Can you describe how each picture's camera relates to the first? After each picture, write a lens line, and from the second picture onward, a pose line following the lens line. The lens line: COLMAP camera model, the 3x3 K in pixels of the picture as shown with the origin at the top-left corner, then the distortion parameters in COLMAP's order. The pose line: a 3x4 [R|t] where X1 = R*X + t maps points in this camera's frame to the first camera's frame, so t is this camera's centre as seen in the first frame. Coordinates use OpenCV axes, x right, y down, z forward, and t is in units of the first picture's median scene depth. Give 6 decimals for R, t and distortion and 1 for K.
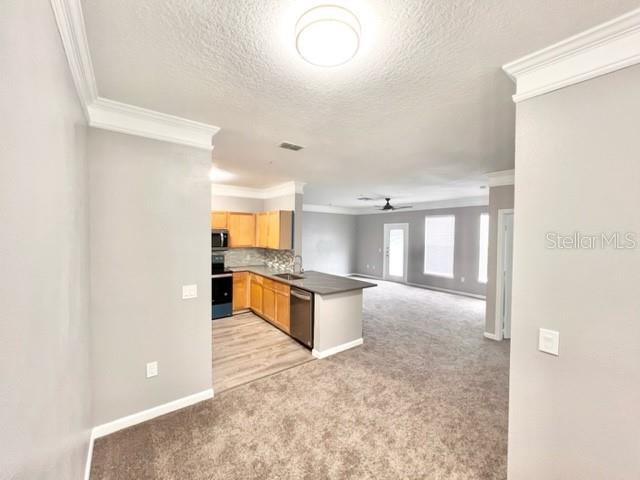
lens RADIAL K [[257.2, 0, 320.0], [0, 257.2, 240.0], [0, 0, 1]] dist [-0.001505, 0.000467]
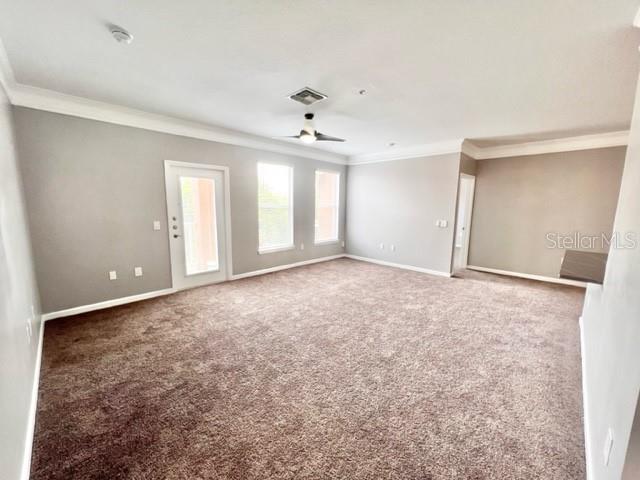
lens RADIAL K [[257.2, 0, 320.0], [0, 257.2, 240.0], [0, 0, 1]] dist [-0.001505, 0.000467]
pose [[-0.142422, -0.133420, 0.980773, -0.395225], [0.019533, 0.990302, 0.137553, 0.023973], [-0.989613, 0.038748, -0.138435, 1.535772]]
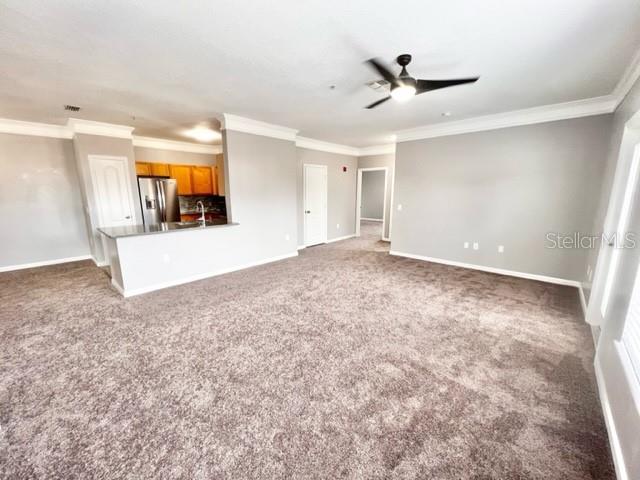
lens RADIAL K [[257.2, 0, 320.0], [0, 257.2, 240.0], [0, 0, 1]] dist [-0.001505, 0.000467]
pose [[0.178712, 0.167226, -0.969586, 0.891322], [-0.020521, 0.985870, 0.166252, 0.032823], [0.983687, -0.009814, 0.179619, 1.207831]]
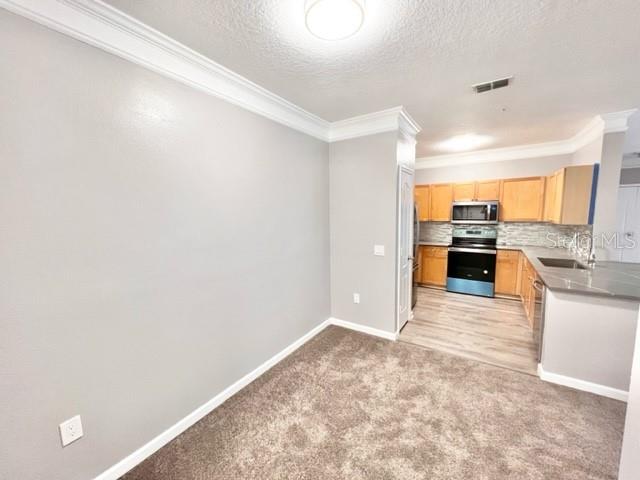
lens RADIAL K [[256.6, 0, 318.2], [0, 256.6, 241.2], [0, 0, 1]] dist [0.000359, -0.000062]
pose [[0.322525, 0.087175, -0.942538, 0.295861], [0.000013, 0.995750, 0.092101, 0.018418], [0.946561, -0.029717, 0.321153, 0.150950]]
